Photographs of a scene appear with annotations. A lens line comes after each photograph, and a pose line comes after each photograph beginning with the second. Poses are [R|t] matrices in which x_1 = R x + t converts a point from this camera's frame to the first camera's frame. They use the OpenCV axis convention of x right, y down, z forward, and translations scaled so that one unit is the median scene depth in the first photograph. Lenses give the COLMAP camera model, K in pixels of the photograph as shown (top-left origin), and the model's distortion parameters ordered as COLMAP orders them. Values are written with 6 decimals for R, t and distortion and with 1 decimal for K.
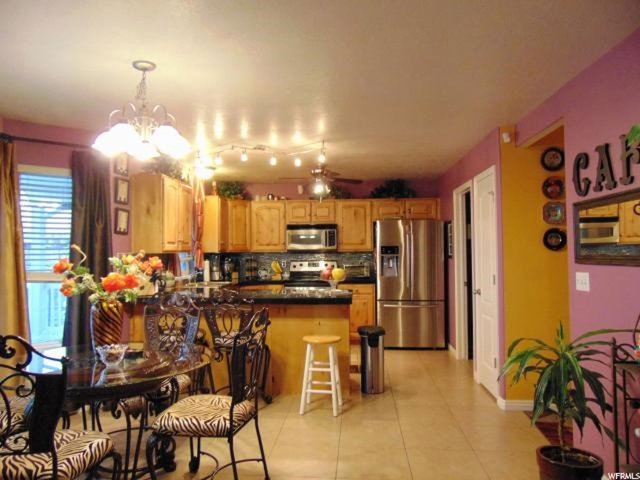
lens RADIAL K [[481.7, 0, 320.0], [0, 481.7, 240.0], [0, 0, 1]] dist [-0.036252, 0.075271]
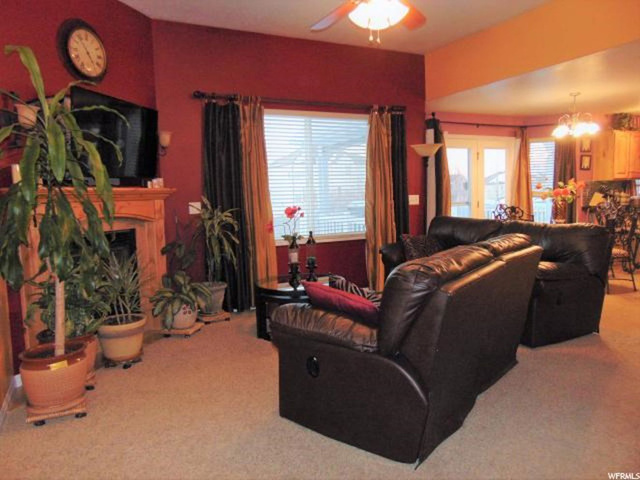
lens RADIAL K [[481.7, 0, 320.0], [0, 481.7, 240.0], [0, 0, 1]] dist [-0.036252, 0.075271]
pose [[0.525078, 0.068051, -0.848329, 0.436726], [0.048902, 0.992739, 0.109903, 0.001326], [0.849648, -0.099193, 0.517938, -0.560562]]
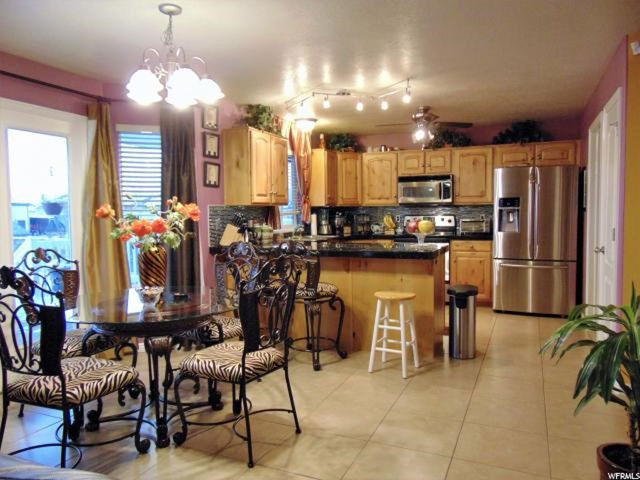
lens RADIAL K [[481.7, 0, 320.0], [0, 481.7, 240.0], [0, 0, 1]] dist [-0.036252, 0.075271]
pose [[0.944375, 0.016720, -0.328446, 0.121187], [0.011162, 0.996502, 0.082824, 0.014831], [0.328681, -0.081883, 0.940885, 0.062165]]
